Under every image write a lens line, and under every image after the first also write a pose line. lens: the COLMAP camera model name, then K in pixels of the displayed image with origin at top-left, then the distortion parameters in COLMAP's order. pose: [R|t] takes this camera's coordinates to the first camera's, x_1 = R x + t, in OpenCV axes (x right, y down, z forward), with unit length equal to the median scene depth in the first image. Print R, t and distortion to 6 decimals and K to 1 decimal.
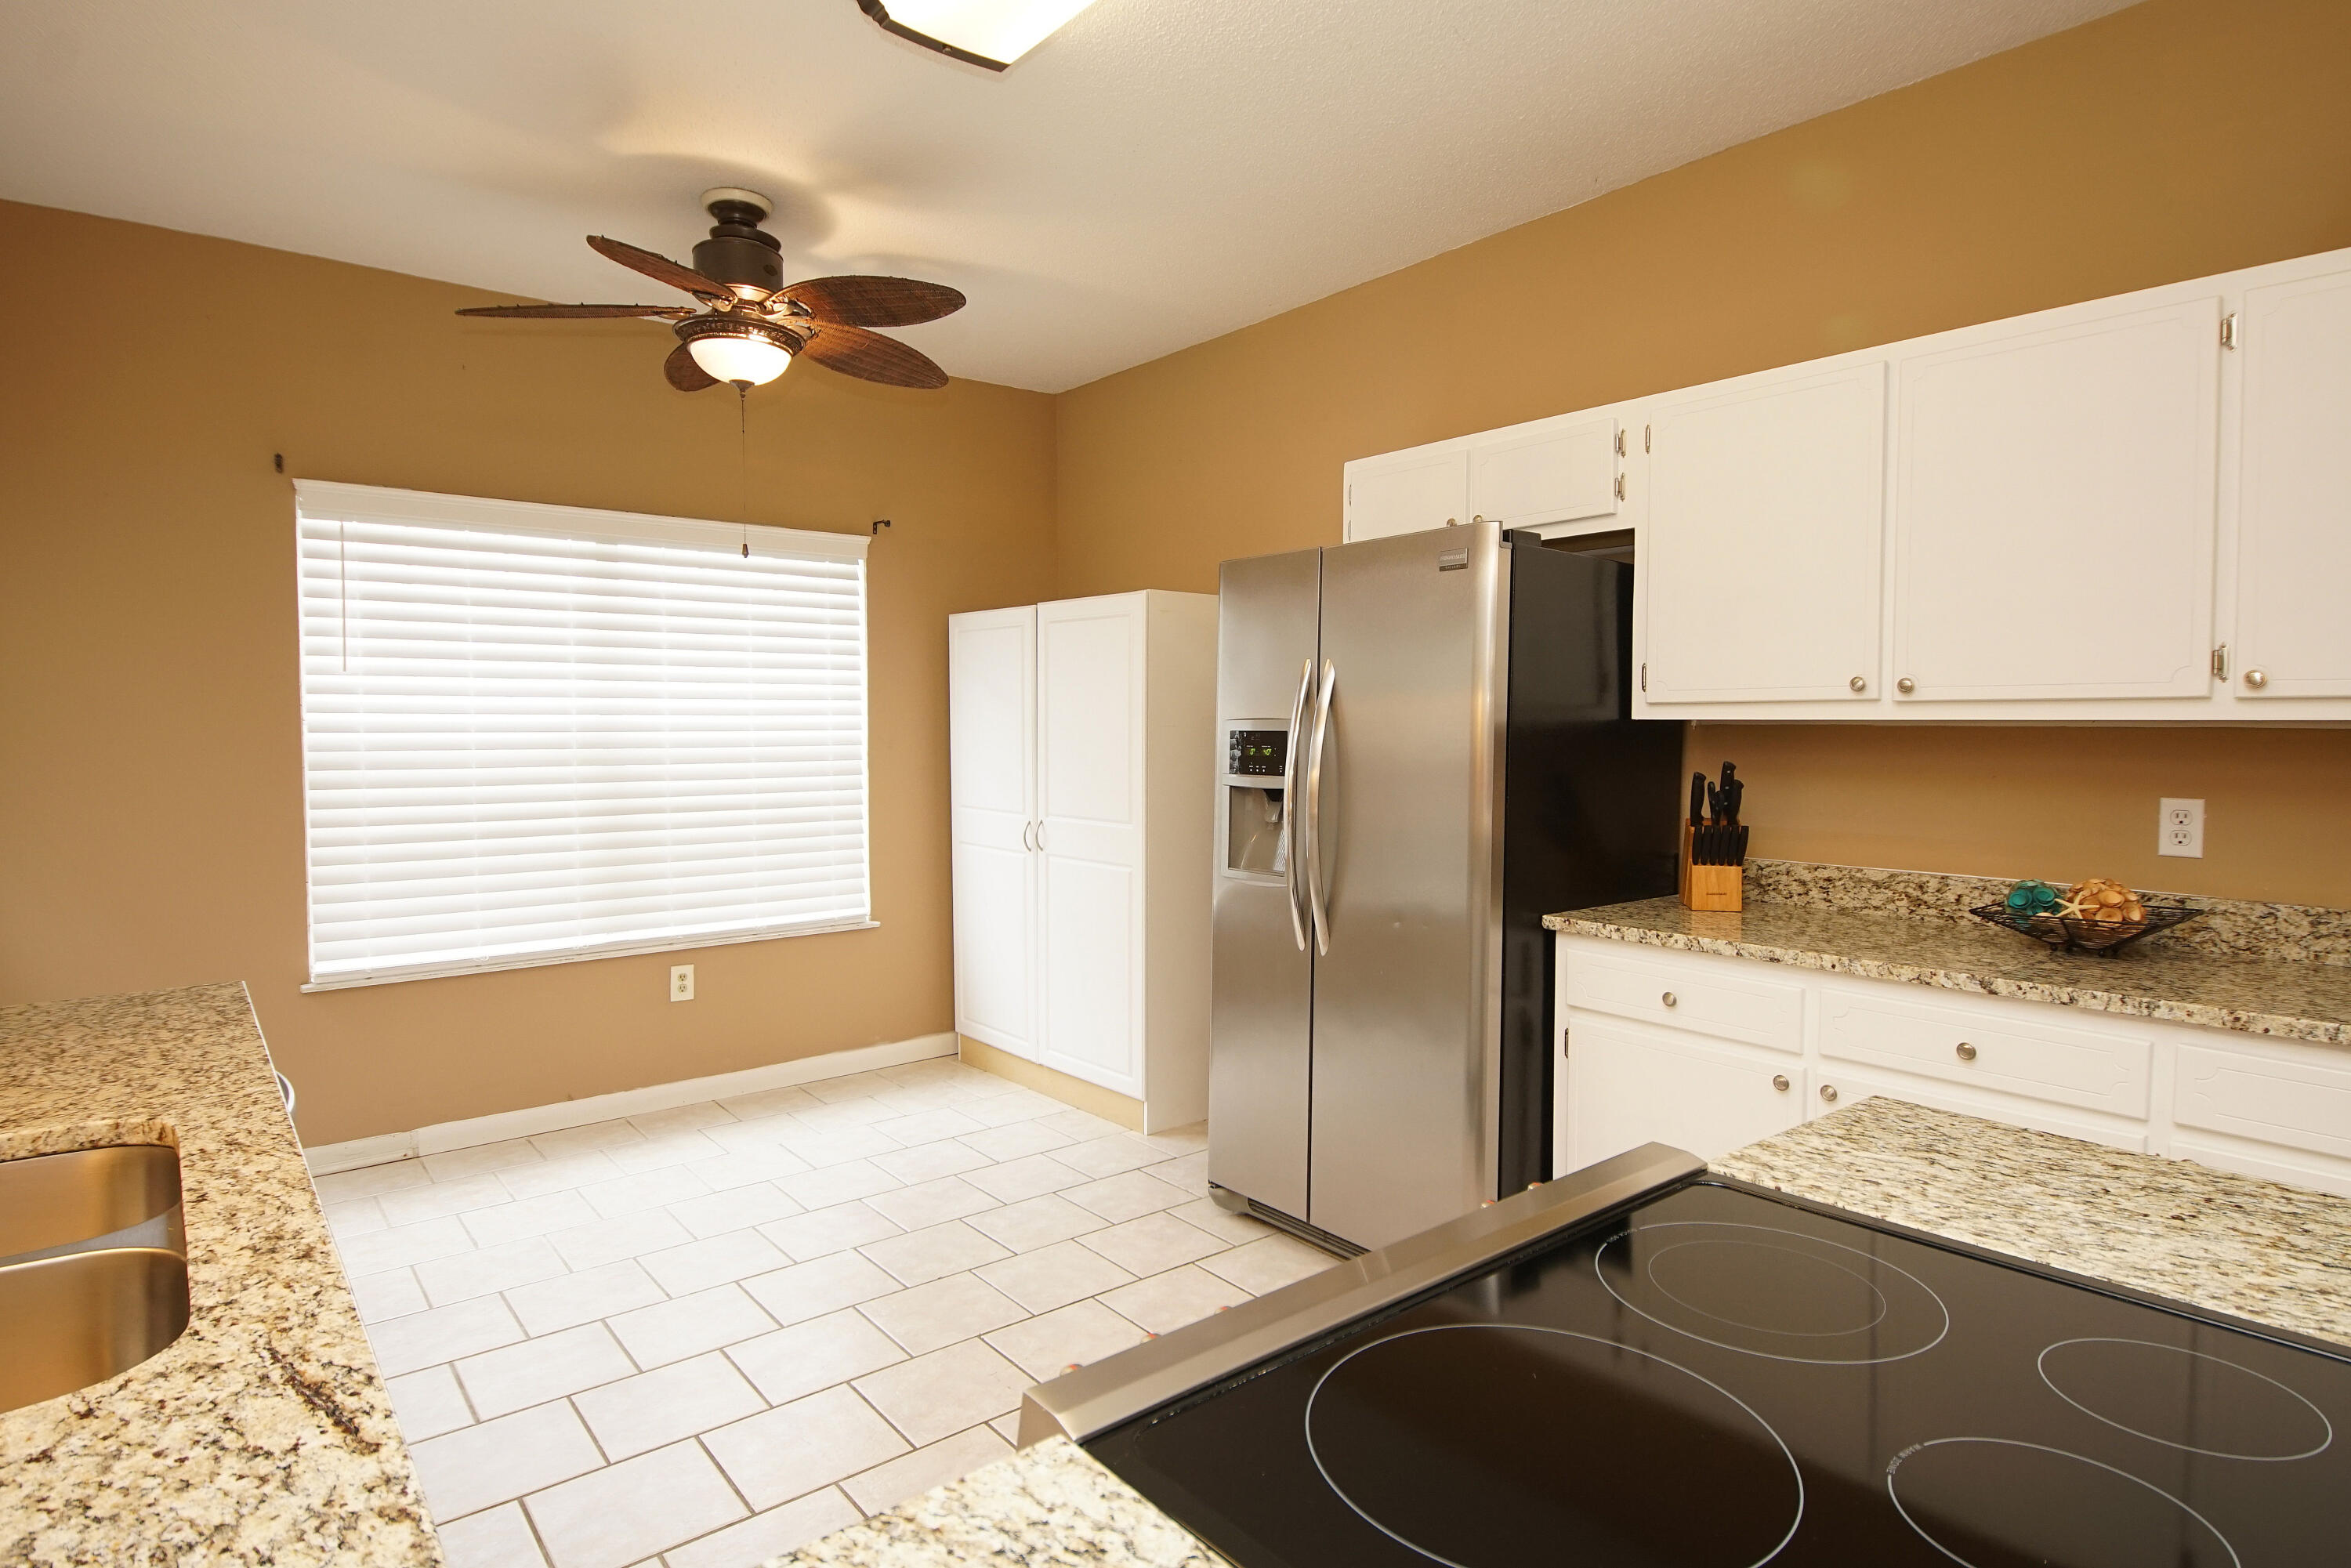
lens RADIAL K [[1257.6, 0, 1157.2], [0, 1257.6, 773.2], [0, 0, 1]] dist [0.035129, -0.032999]
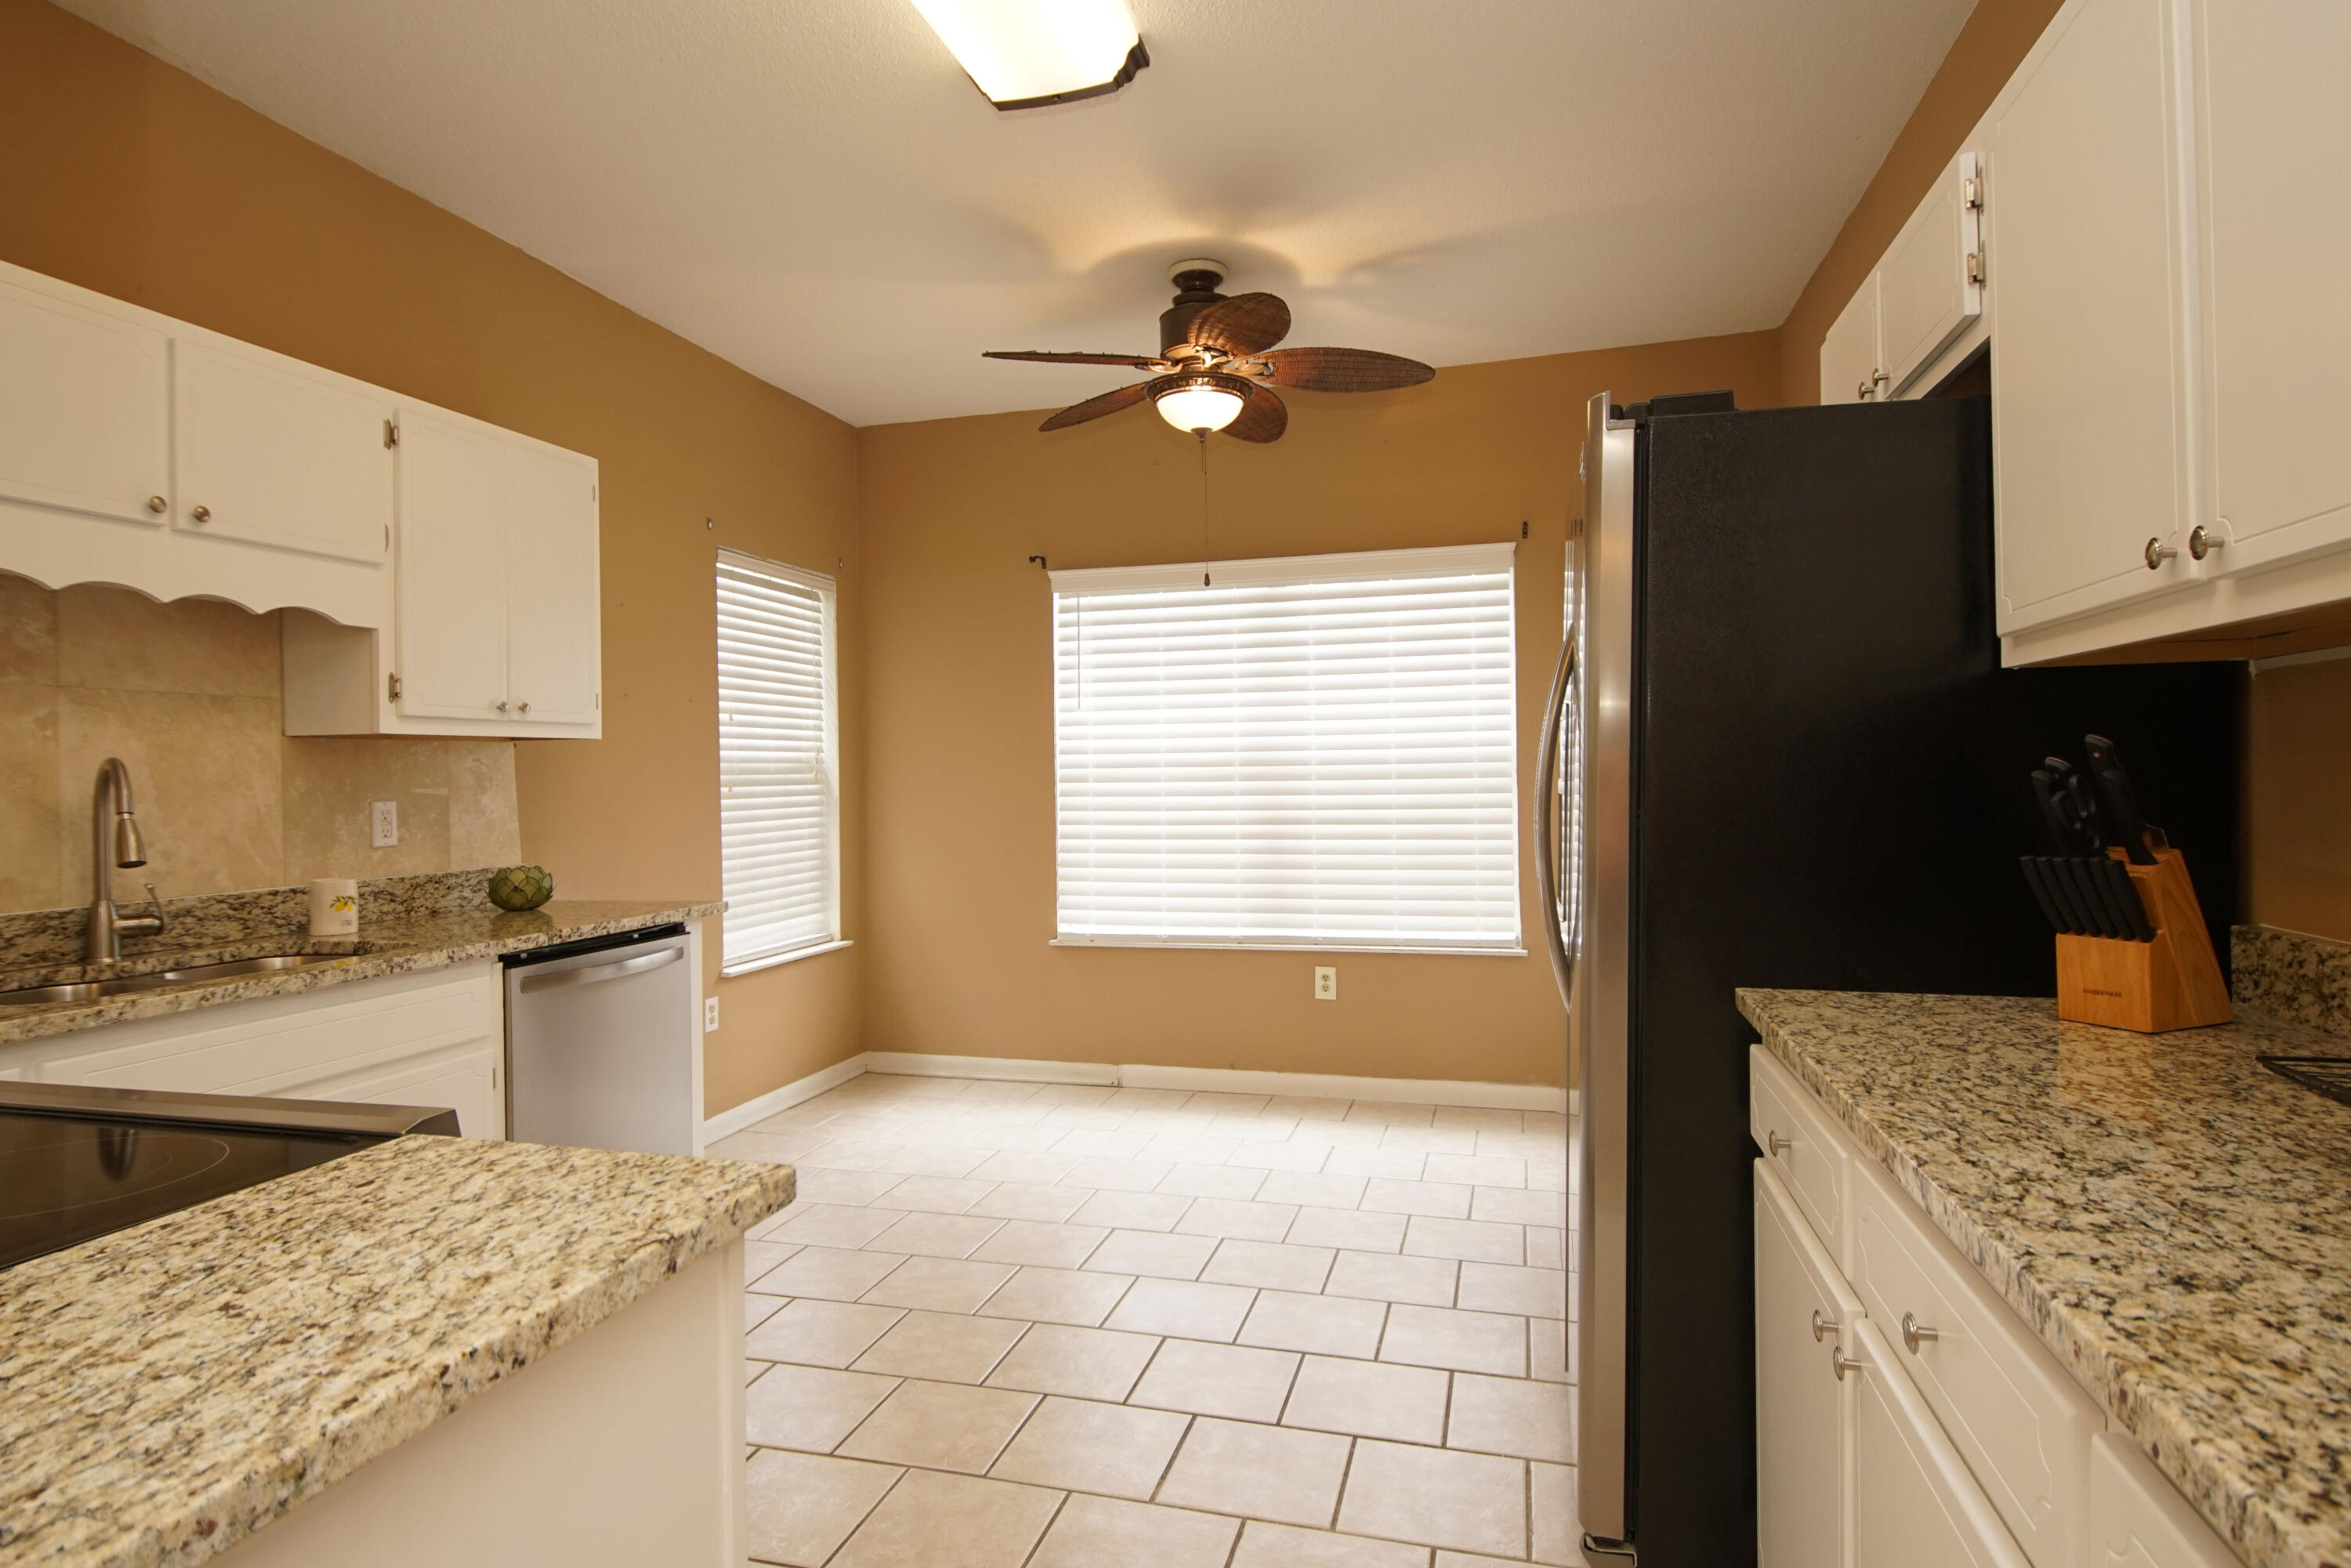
lens RADIAL K [[1257.6, 0, 1157.2], [0, 1257.6, 773.2], [0, 0, 1]] dist [0.035129, -0.032999]
pose [[0.585599, -0.009828, -0.810541, 0.494404], [-0.019044, 0.999484, -0.025878, 0.020752], [0.810377, 0.030590, 0.585109, 0.296832]]
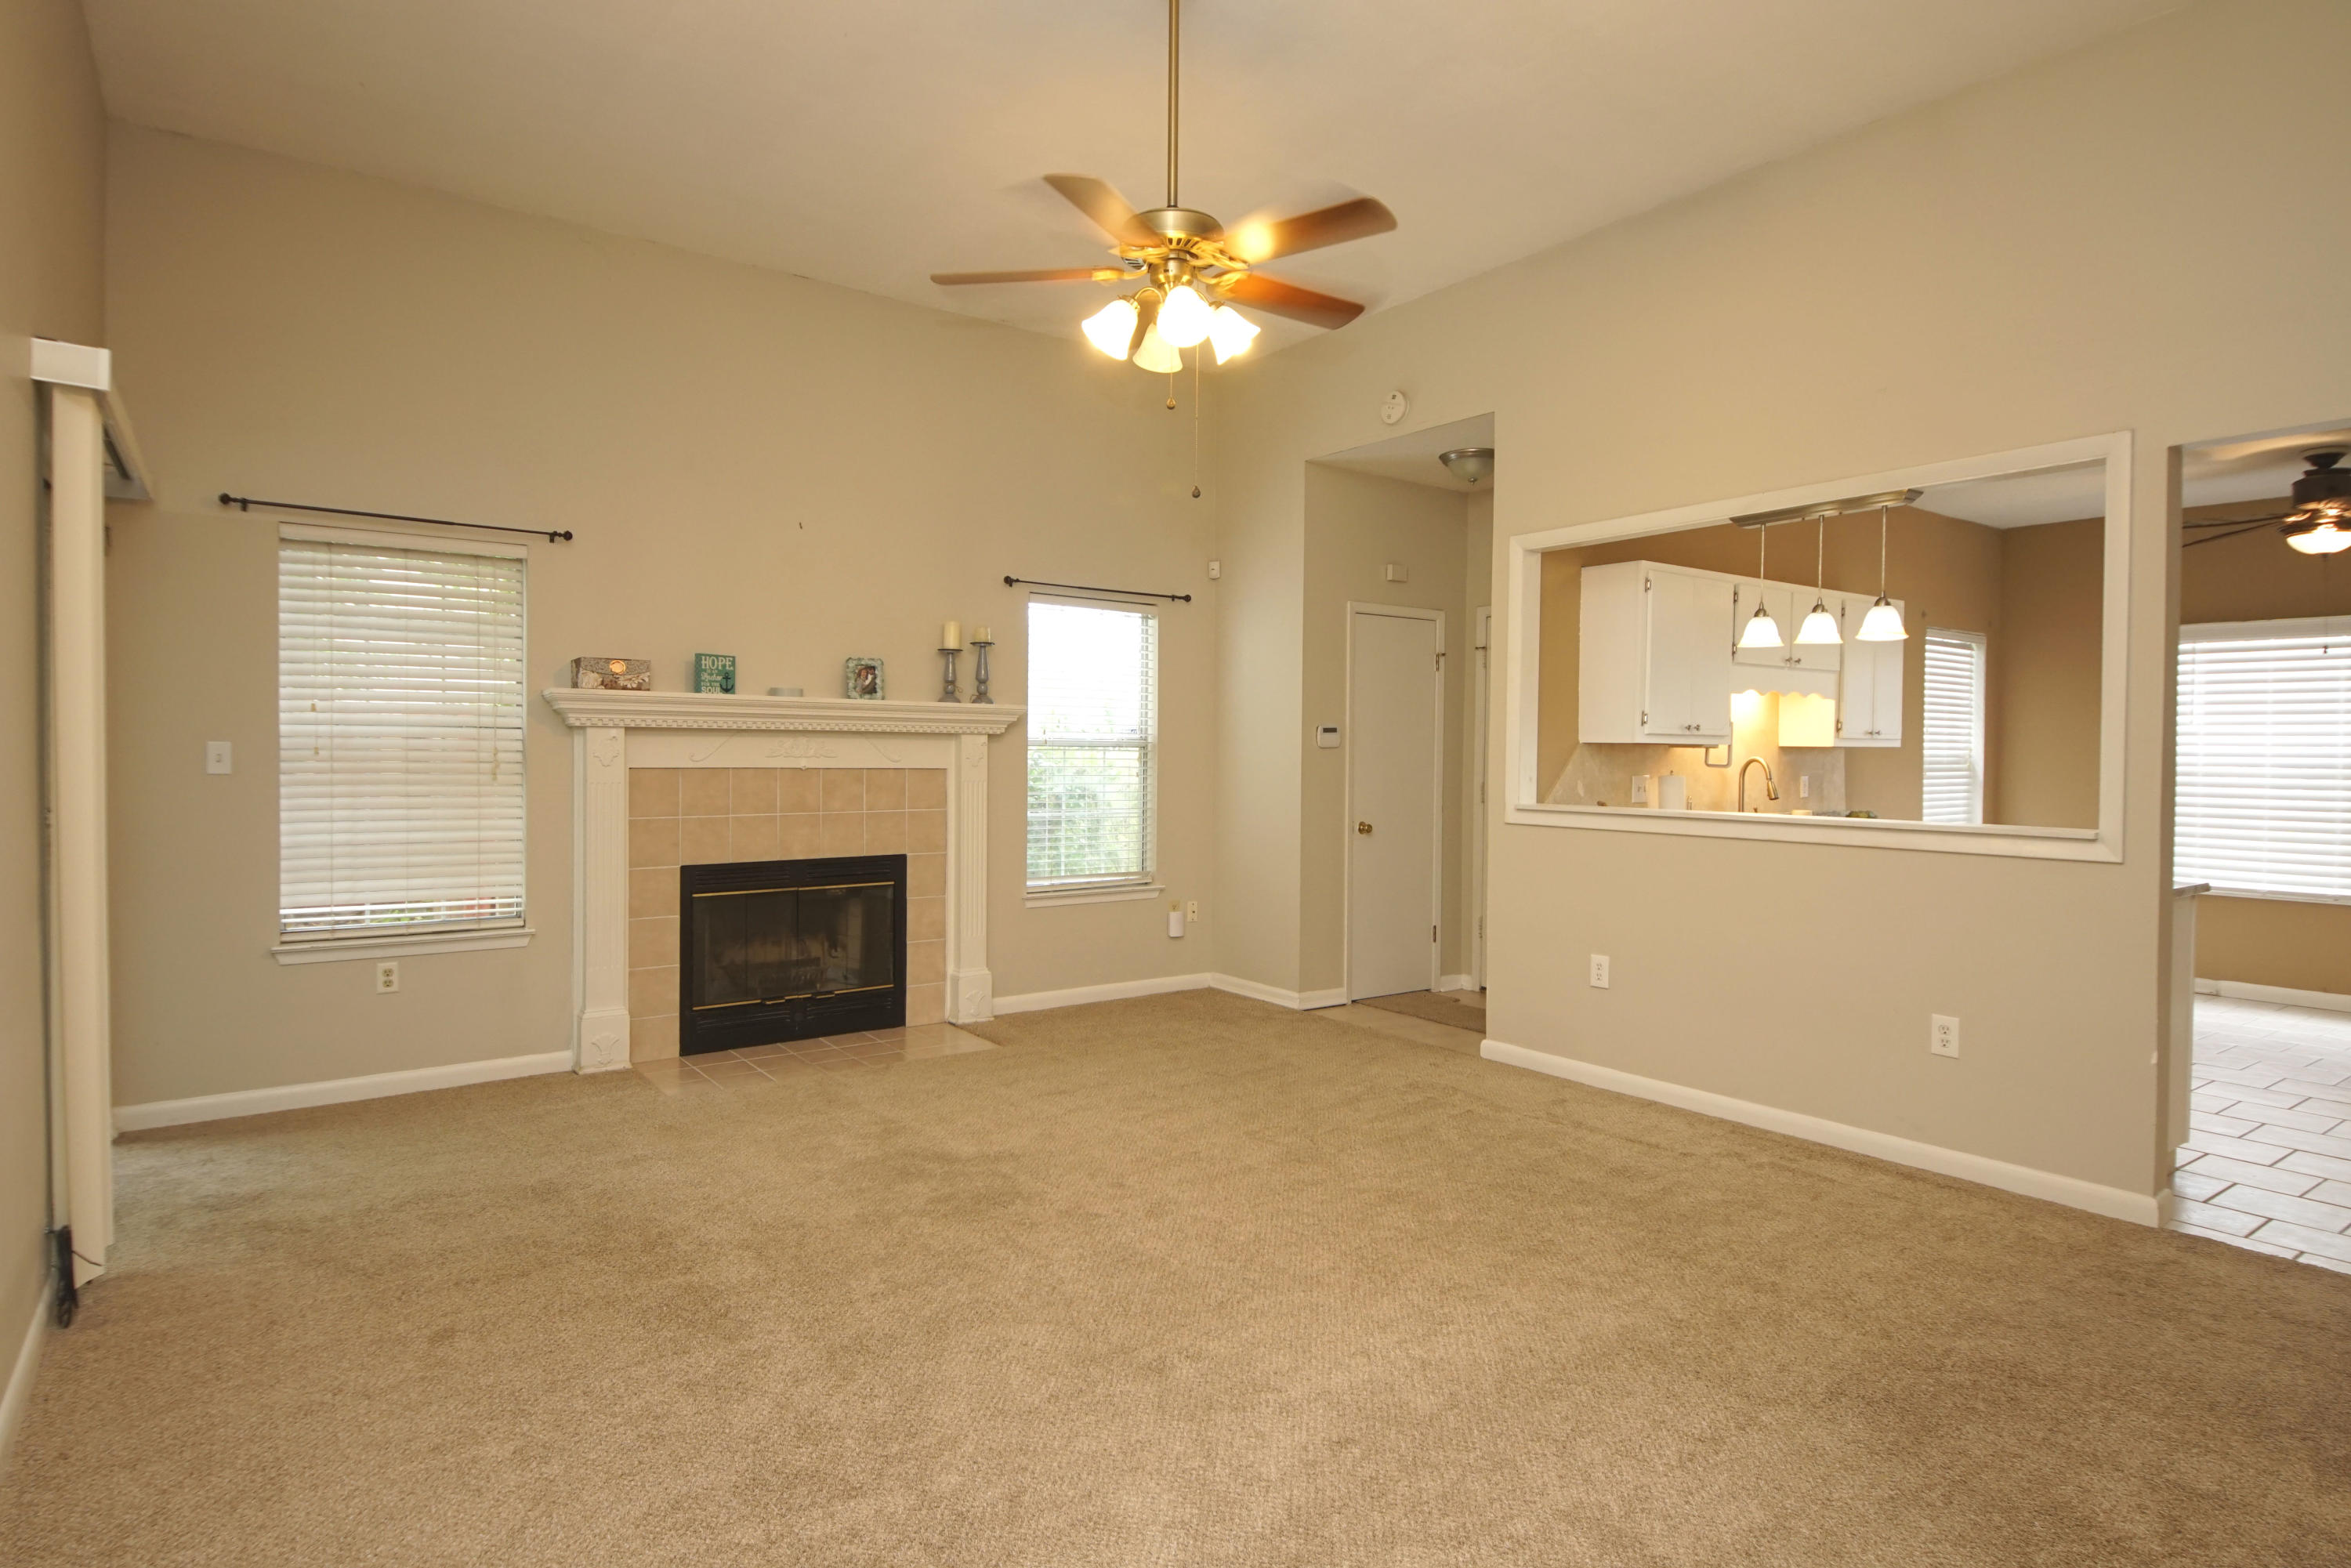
lens RADIAL K [[1260.0, 0, 1153.9], [0, 1260.0, 771.2], [0, 0, 1]] dist [0.042149, -0.043971]
pose [[-0.044403, 0.014126, -0.998914, 1.328338], [-0.050976, 0.998565, 0.016387, 0.038085], [0.997712, 0.051648, -0.043619, -0.452329]]
